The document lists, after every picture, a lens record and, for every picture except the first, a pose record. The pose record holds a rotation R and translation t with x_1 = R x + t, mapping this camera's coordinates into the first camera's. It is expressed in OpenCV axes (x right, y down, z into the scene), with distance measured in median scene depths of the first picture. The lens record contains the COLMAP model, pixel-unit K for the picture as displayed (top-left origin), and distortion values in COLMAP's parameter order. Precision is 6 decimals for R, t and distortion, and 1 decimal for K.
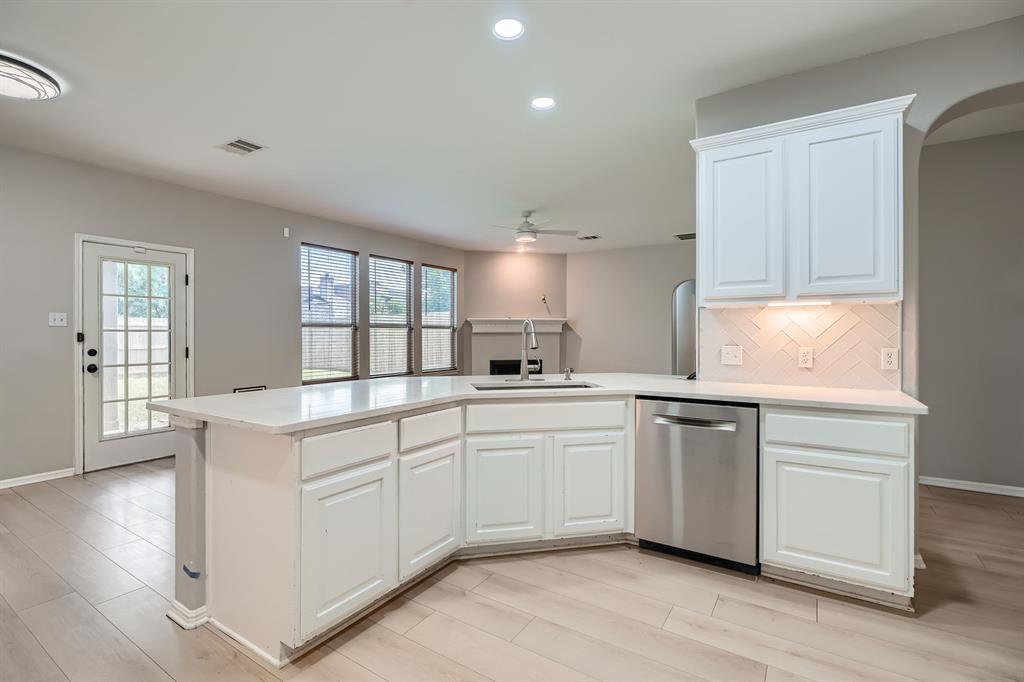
lens RADIAL K [[473.1, 0, 509.9], [0, 473.1, 329.6], [0, 0, 1]] dist [-0.004802, 0.000162]
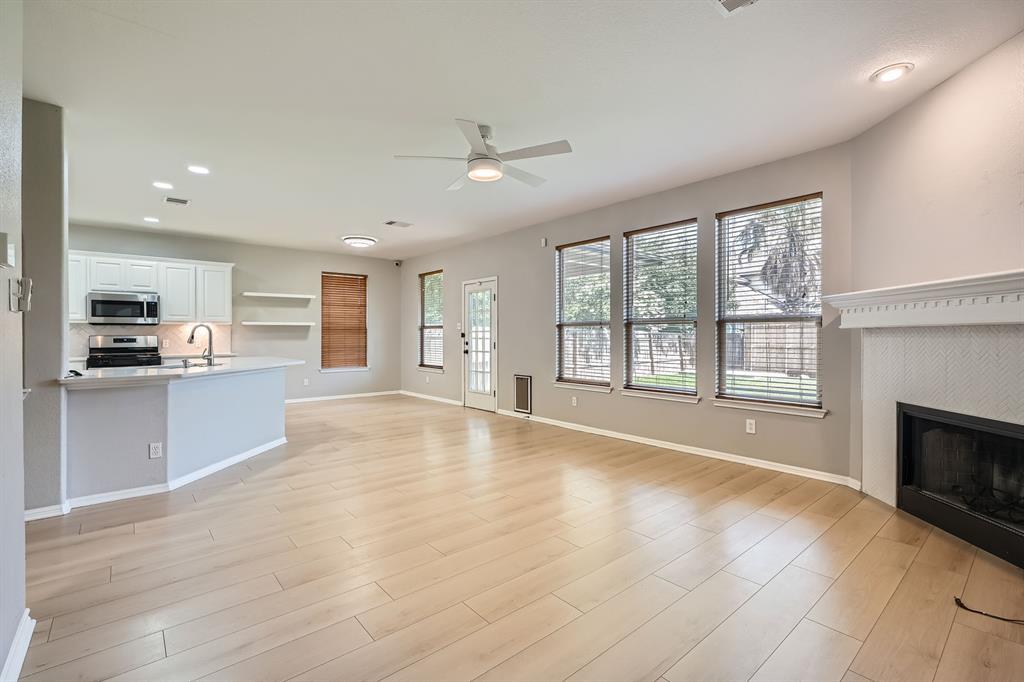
lens RADIAL K [[461.3, 0, 511.2], [0, 461.3, 334.9], [0, 0, 1]] dist [-0.003051, -0.000376]
pose [[-0.294446, 0.002246, -0.955666, 0.825158], [0.010802, 0.999941, -0.000978, 0.019456], [0.955607, -0.010611, -0.294453, 1.725816]]
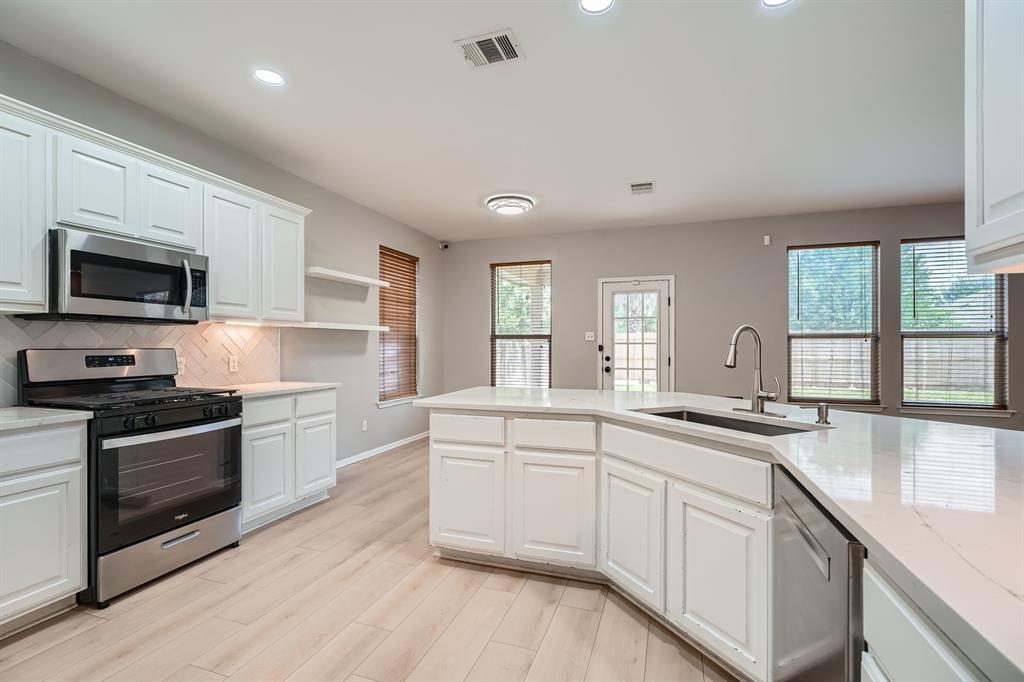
lens RADIAL K [[473.1, 0, 508.8], [0, 473.1, 344.3], [0, 0, 1]] dist [-0.004802, 0.000162]
pose [[0.237862, -0.001446, -0.971298, 0.462805], [0.005579, 0.999984, -0.000122, 0.003260], [0.971283, -0.005390, 0.237867, 0.359855]]
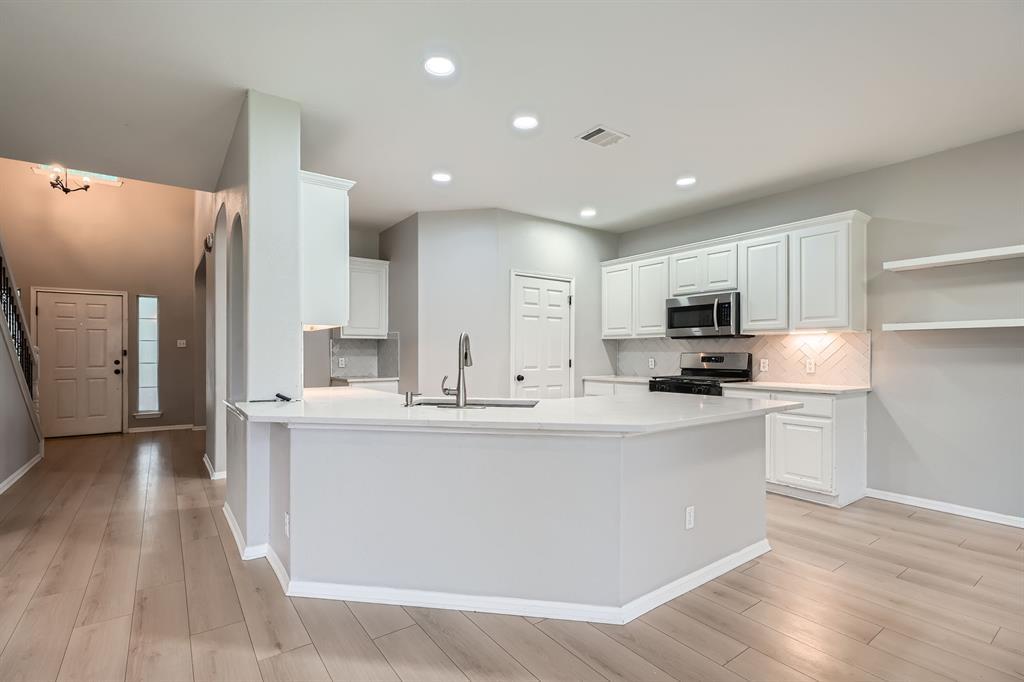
lens RADIAL K [[476.5, 0, 504.9], [0, 476.5, 351.7], [0, 0, 1]] dist [-0.011360, 0.000146]
pose [[-0.928519, 0.002423, 0.371278, -0.260229], [-0.001802, 0.999938, -0.011034, 0.017294], [-0.371281, -0.010914, -0.928456, 1.294540]]
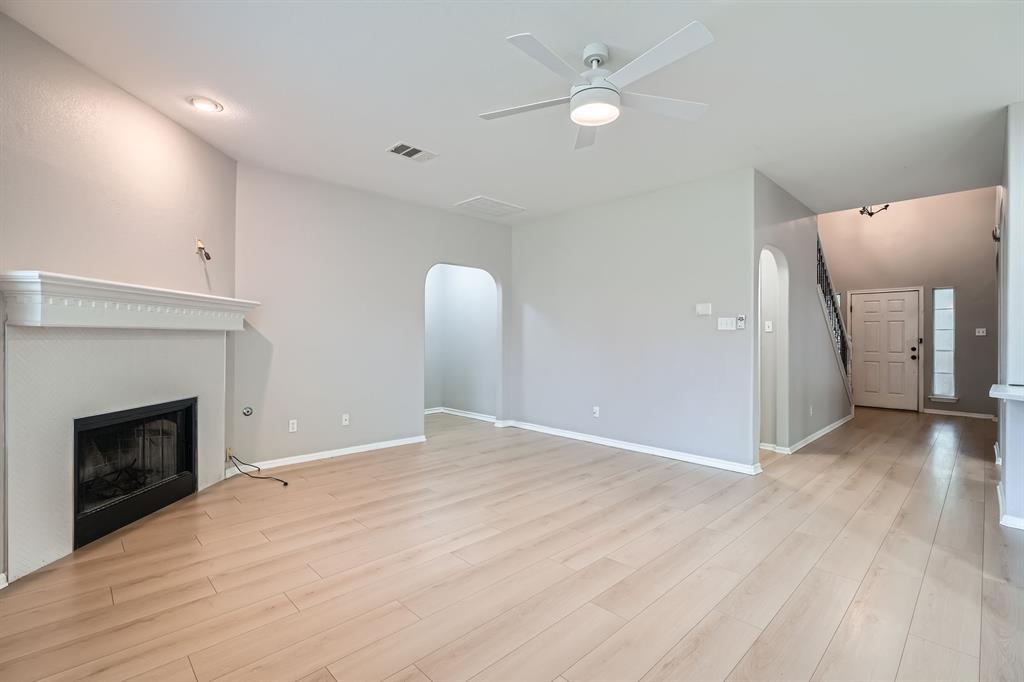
lens RADIAL K [[461.3, 0, 513.1], [0, 461.3, 339.5], [0, 0, 1]] dist [-0.003051, -0.000376]
pose [[0.231542, 0.001996, 0.972823, -0.561145], [-0.014254, 0.999898, 0.001340, 0.020224], [-0.972721, -0.014177, 0.231546, 1.398996]]
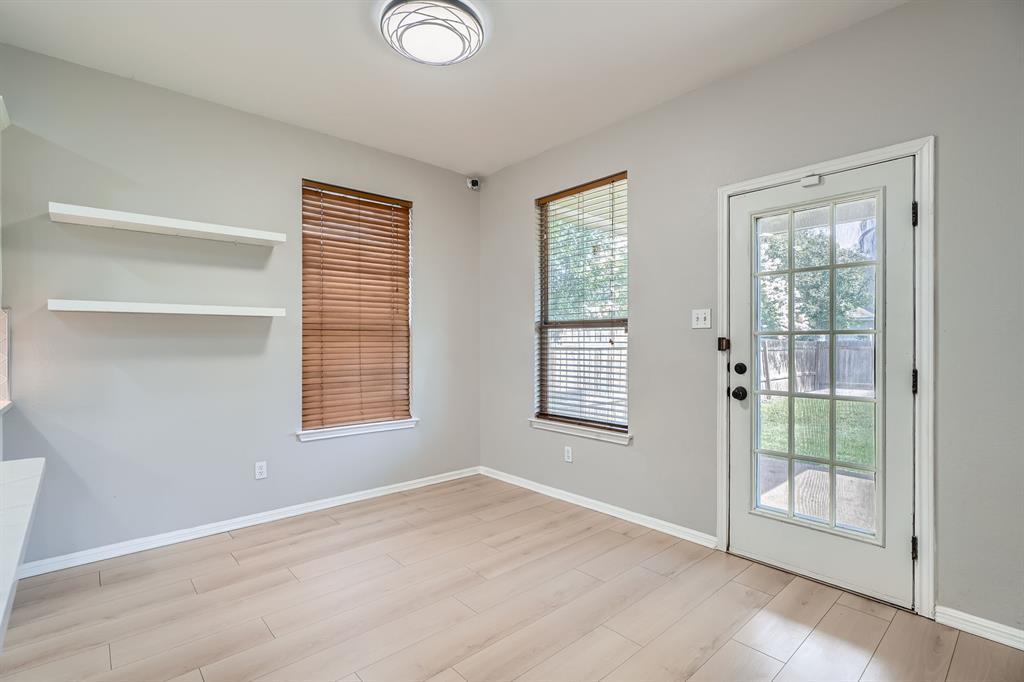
lens RADIAL K [[473.1, 0, 509.8], [0, 473.1, 344.8], [0, 0, 1]] dist [-0.004802, 0.000162]
pose [[-0.263199, 0.007993, -0.964708, -0.193546], [0.010065, 0.999934, 0.005539, 0.010659], [0.964689, -0.008252, -0.263262, 0.875936]]
